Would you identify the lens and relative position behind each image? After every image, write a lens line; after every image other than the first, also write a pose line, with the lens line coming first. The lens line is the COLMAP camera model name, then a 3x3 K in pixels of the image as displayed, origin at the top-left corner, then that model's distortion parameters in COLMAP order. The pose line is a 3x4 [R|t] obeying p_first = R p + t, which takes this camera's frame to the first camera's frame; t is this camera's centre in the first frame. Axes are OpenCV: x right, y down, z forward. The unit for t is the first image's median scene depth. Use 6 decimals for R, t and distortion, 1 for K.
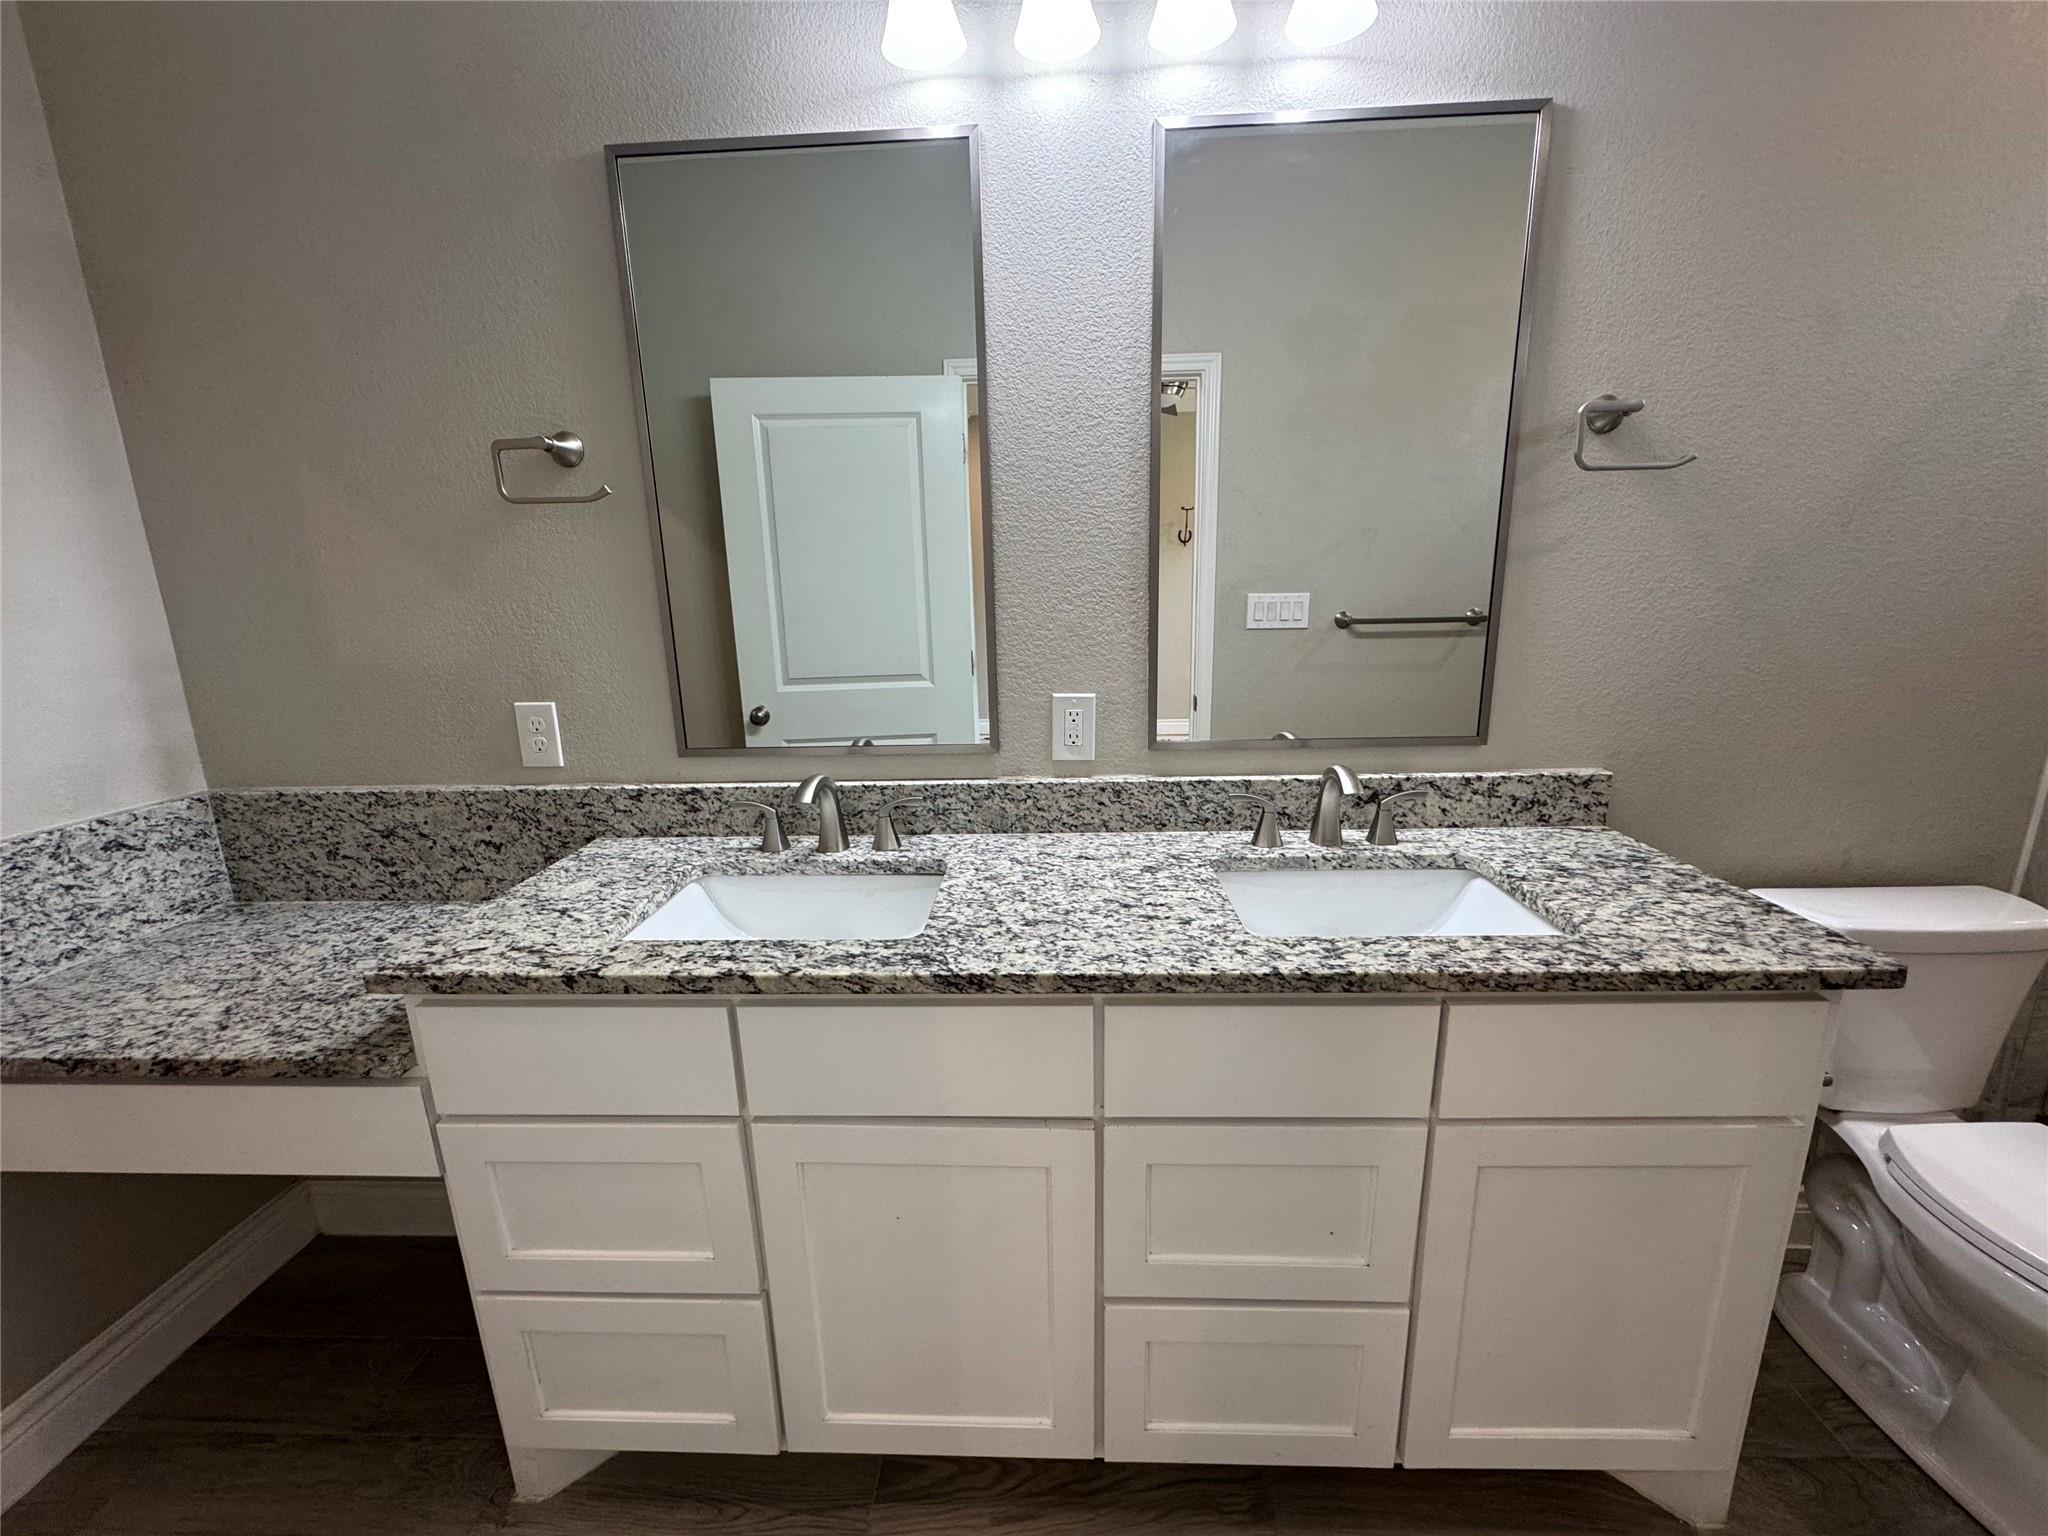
lens RADIAL K [[815.6, 0, 1021.7], [0, 815.6, 765.7], [0, 0, 1]] dist [-0.003765, 0.000357]
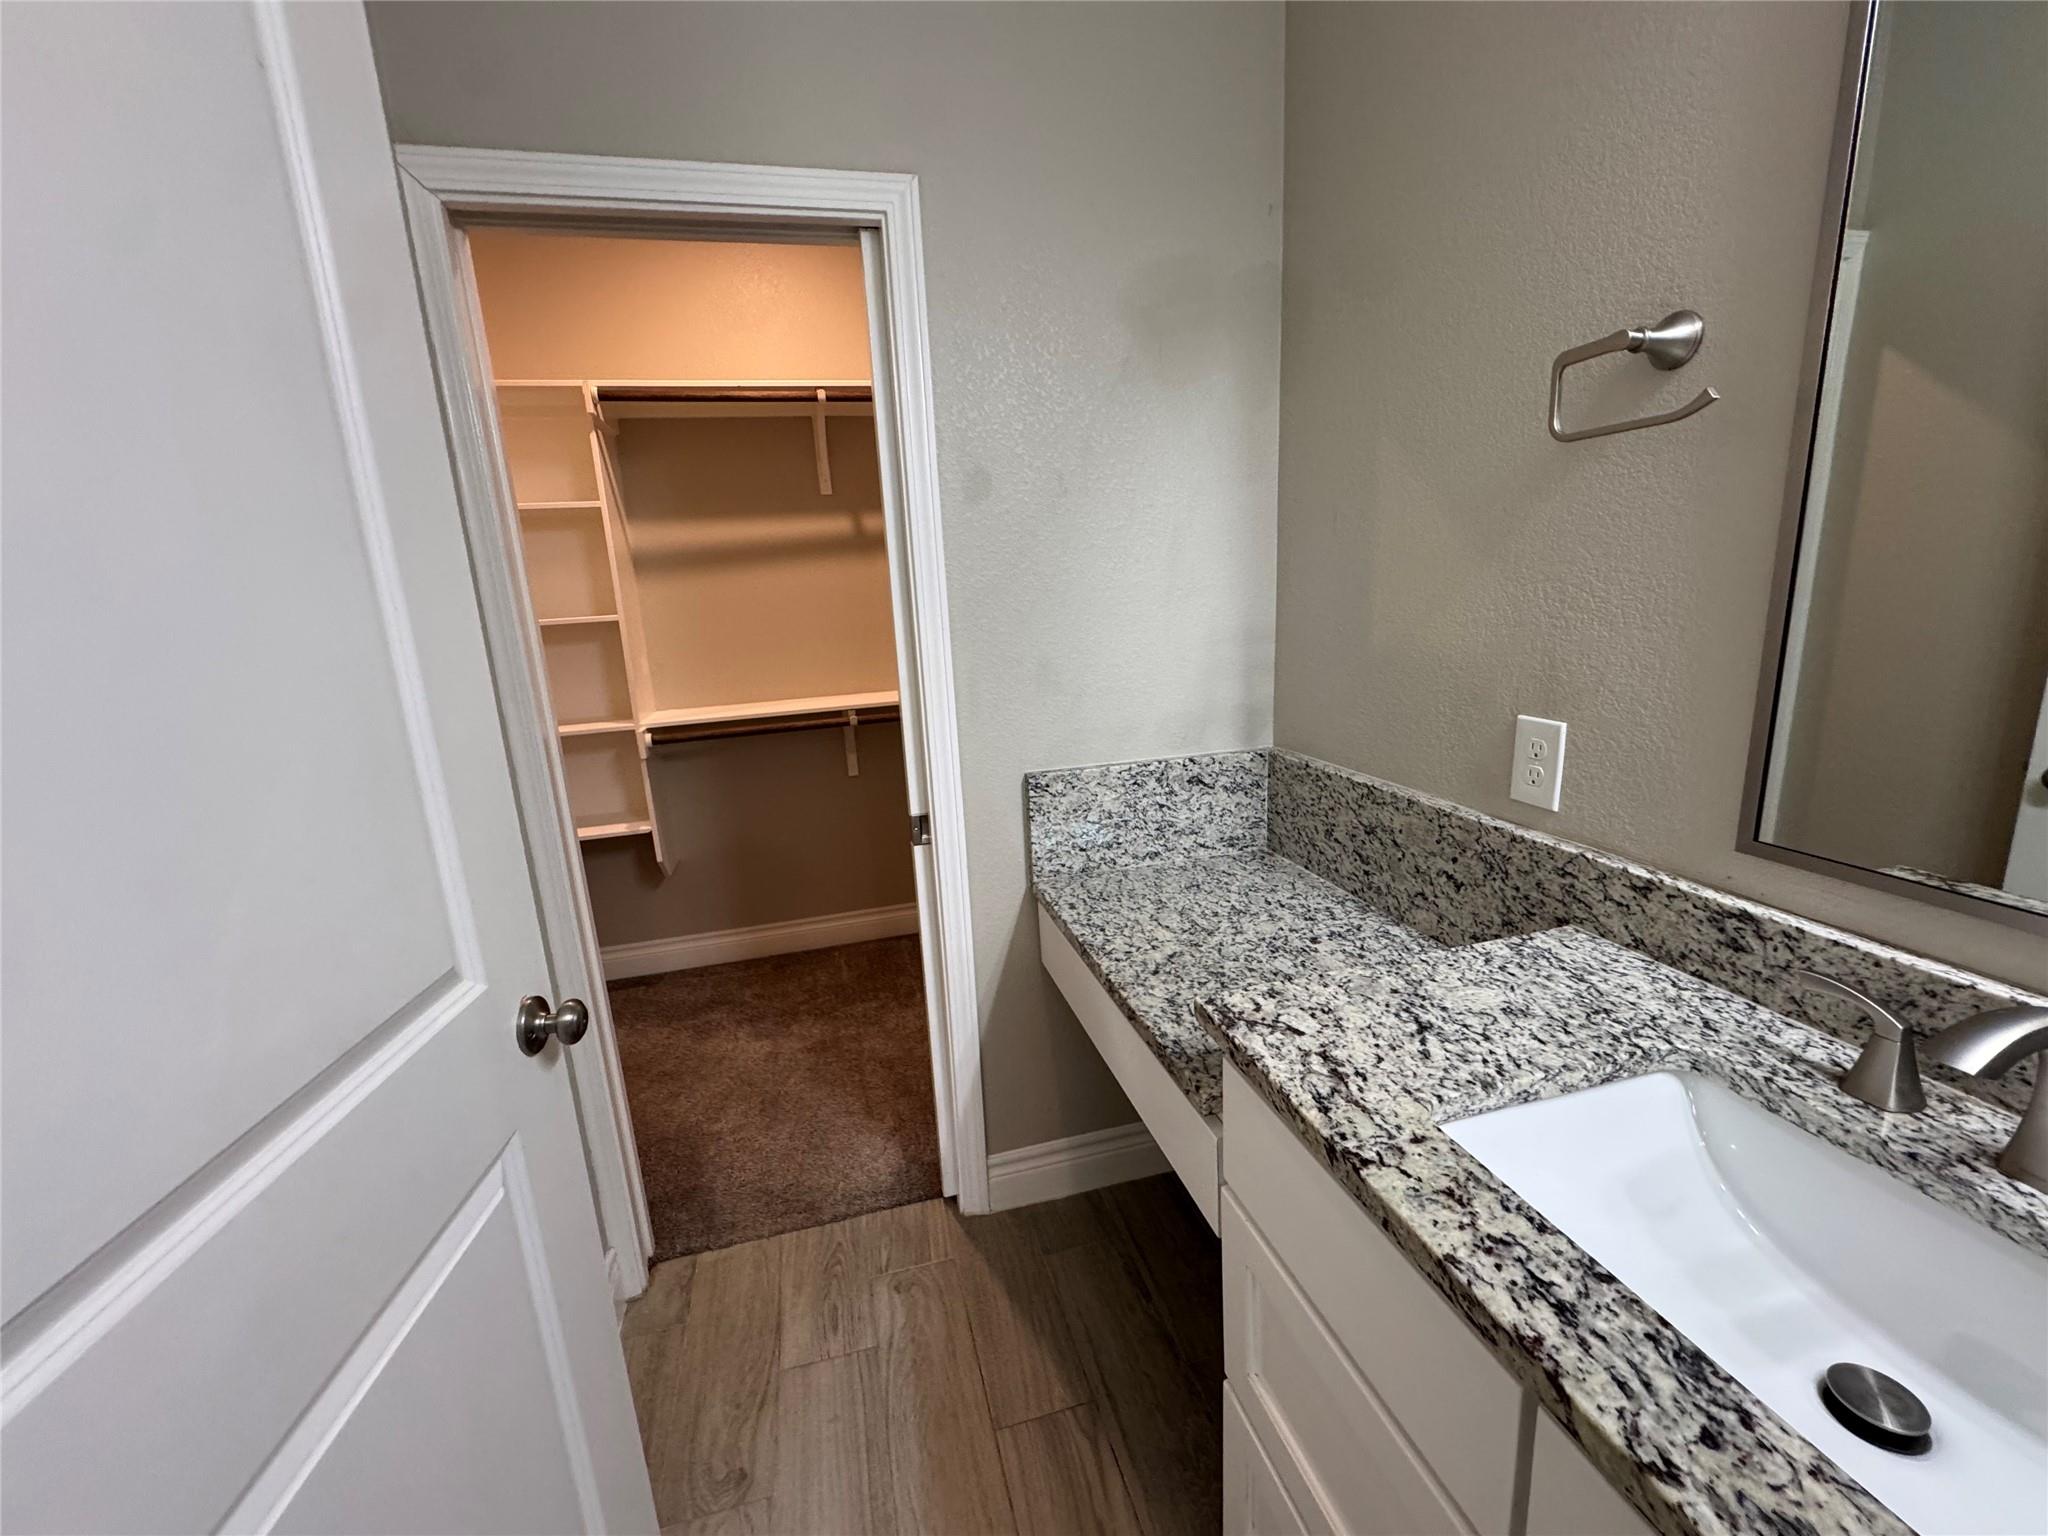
lens RADIAL K [[815.6, 0, 1023.9], [0, 815.6, 769.8], [0, 0, 1]] dist [-0.003765, 0.000357]
pose [[0.286108, 0.219221, -0.932783, -0.039758], [-0.165381, 0.970165, 0.177280, -0.092170], [0.943818, 0.103543, 0.313827, 0.357123]]
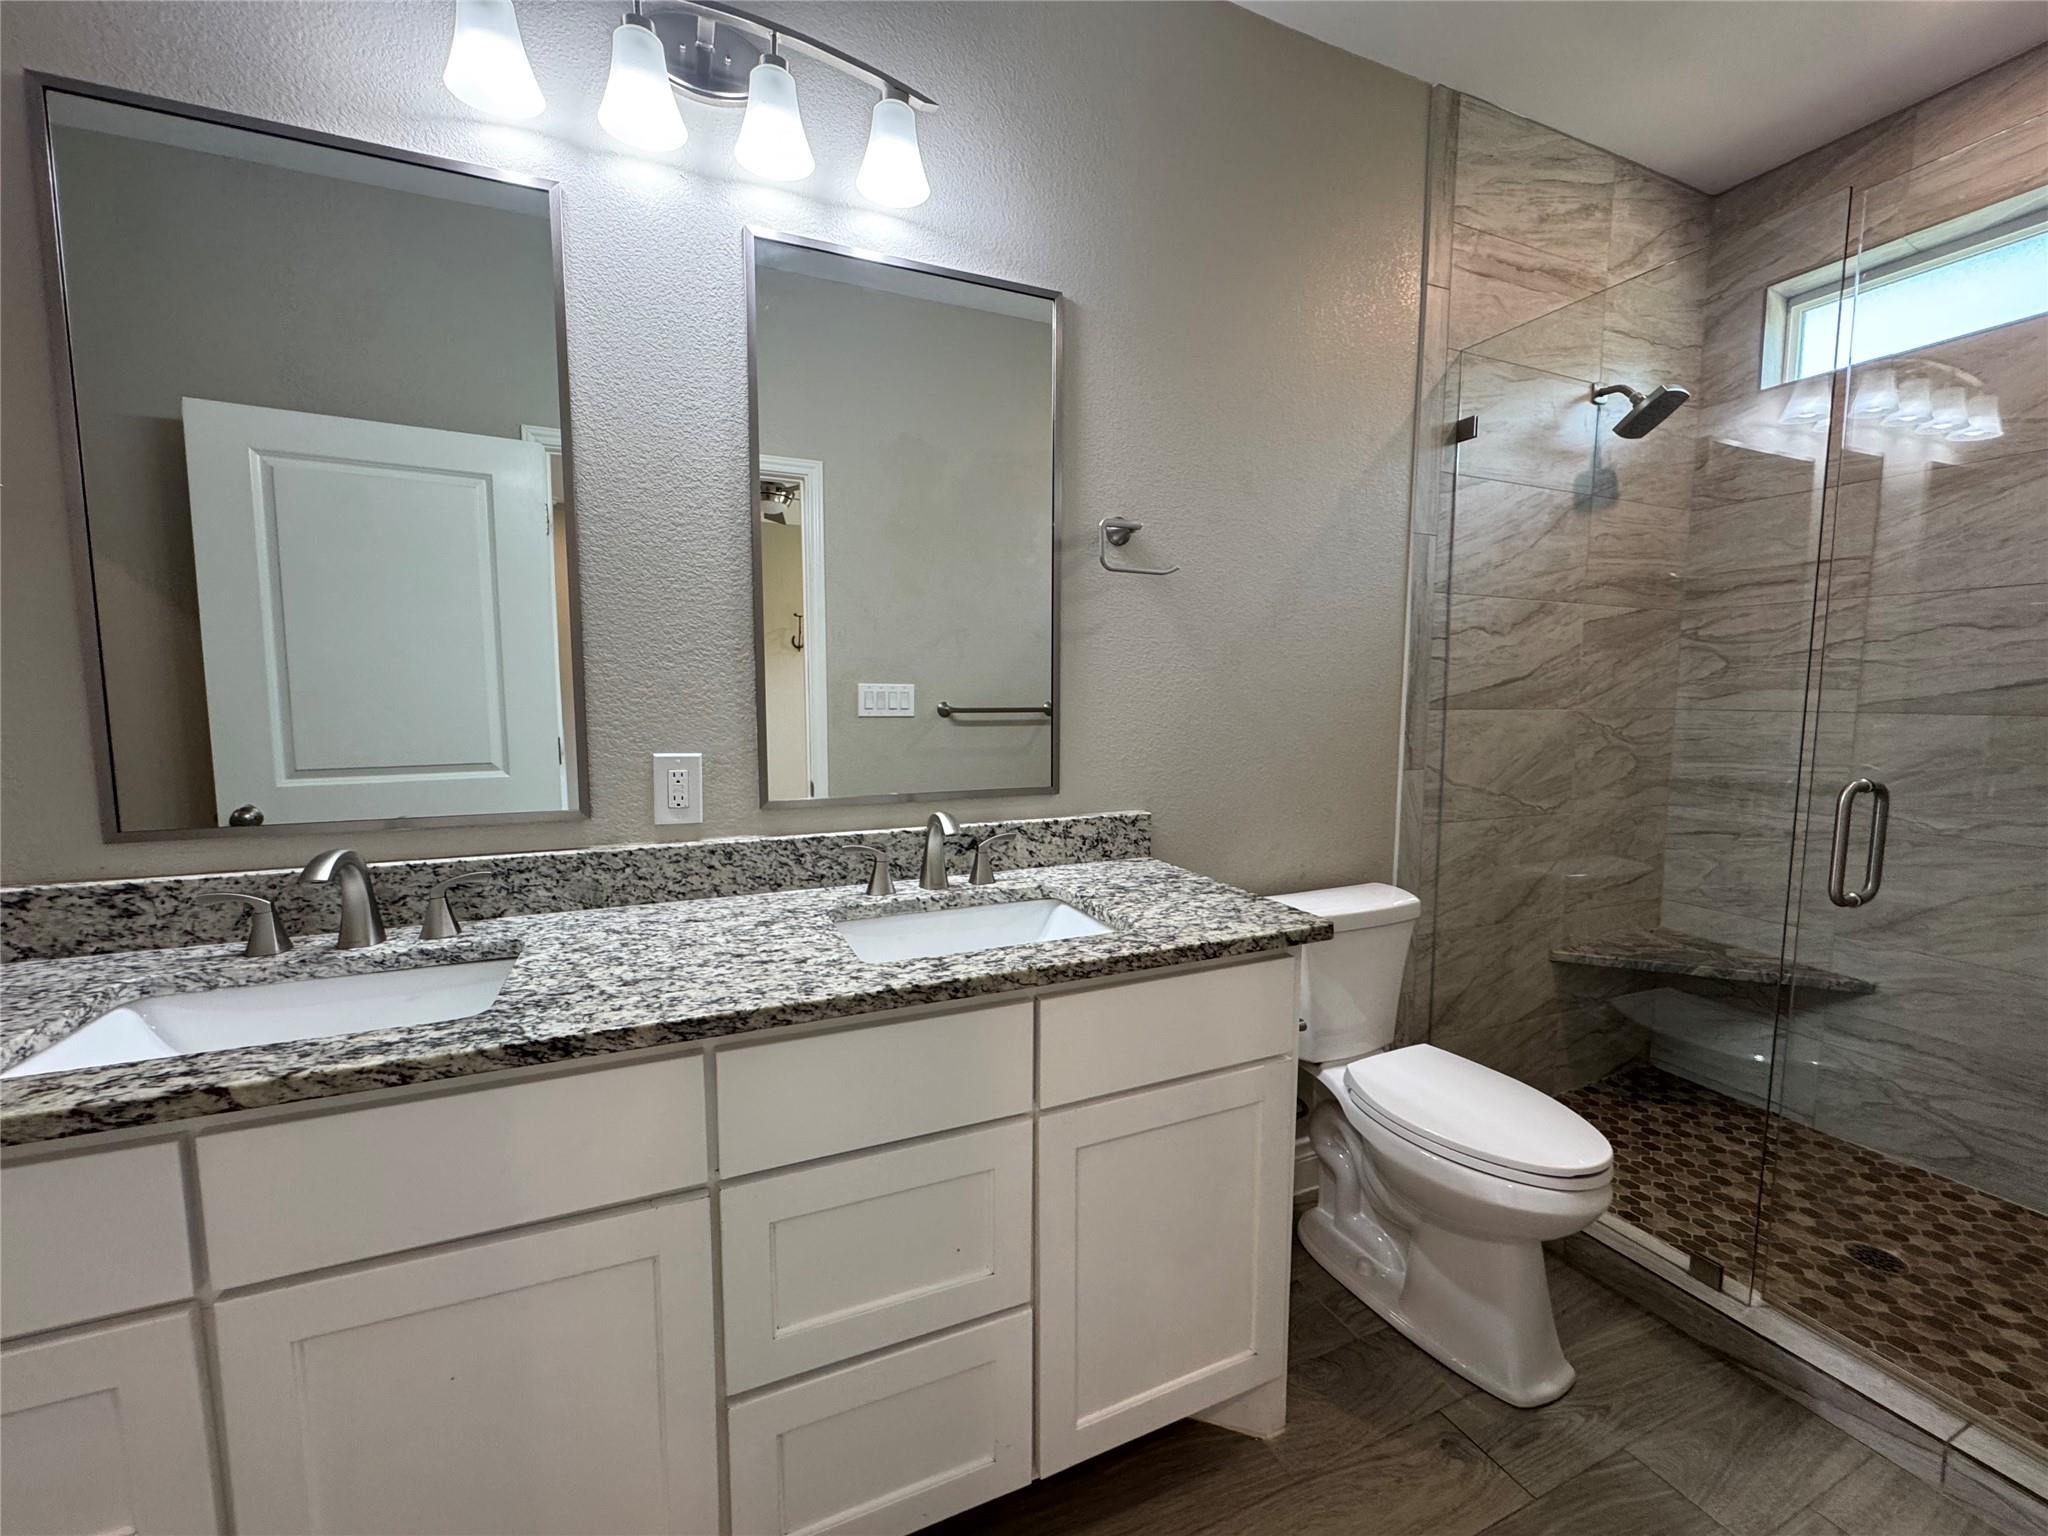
lens RADIAL K [[815.6, 0, 1018.9], [0, 815.6, 764.6], [0, 0, 1]] dist [-0.003765, 0.000357]
pose [[0.899718, -0.014510, 0.436231, 0.007388], [0.074833, 0.989776, -0.121420, 0.074952], [-0.430009, 0.141888, 0.891605, -0.028951]]
